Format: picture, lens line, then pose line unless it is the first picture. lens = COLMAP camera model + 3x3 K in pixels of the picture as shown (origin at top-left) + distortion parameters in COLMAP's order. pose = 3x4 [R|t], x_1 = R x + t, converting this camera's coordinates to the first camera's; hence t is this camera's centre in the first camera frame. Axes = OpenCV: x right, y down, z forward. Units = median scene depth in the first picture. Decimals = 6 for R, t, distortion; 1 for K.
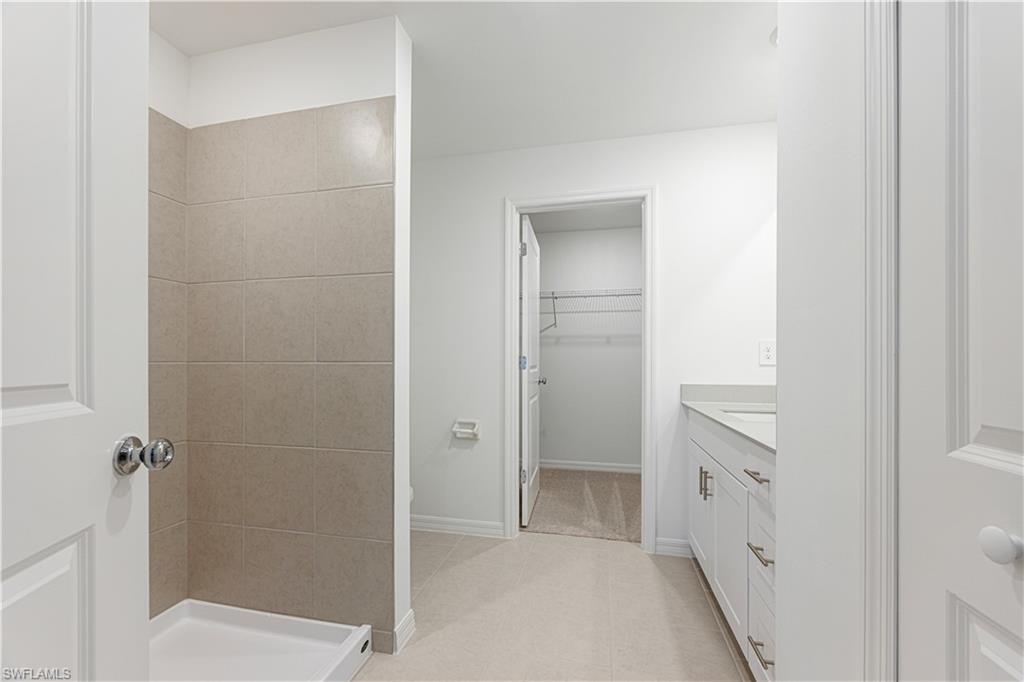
lens RADIAL K [[393.8, 0, 515.3], [0, 393.8, 350.6], [0, 0, 1]] dist [-0.000848, -0.000761]
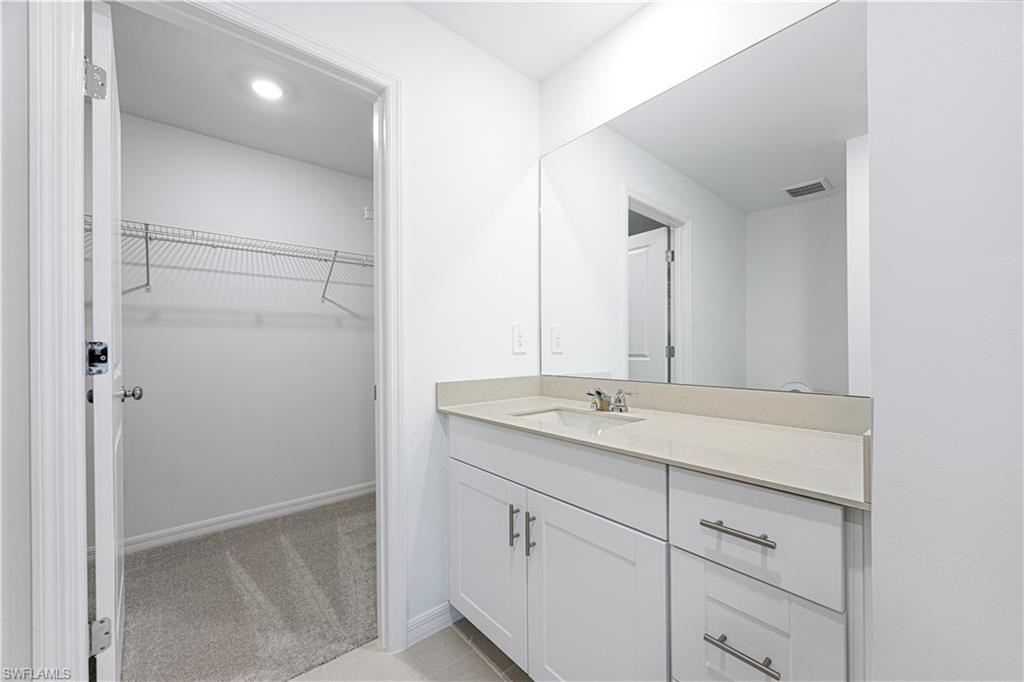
lens RADIAL K [[393.8, 0, 515.6], [0, 393.8, 343.9], [0, 0, 1]] dist [-0.000848, -0.000761]
pose [[0.600196, -0.003643, 0.799845, -0.045224], [-0.006579, 0.999933, 0.009491, 0.008116], [-0.799826, -0.010959, 0.600132, 0.400770]]
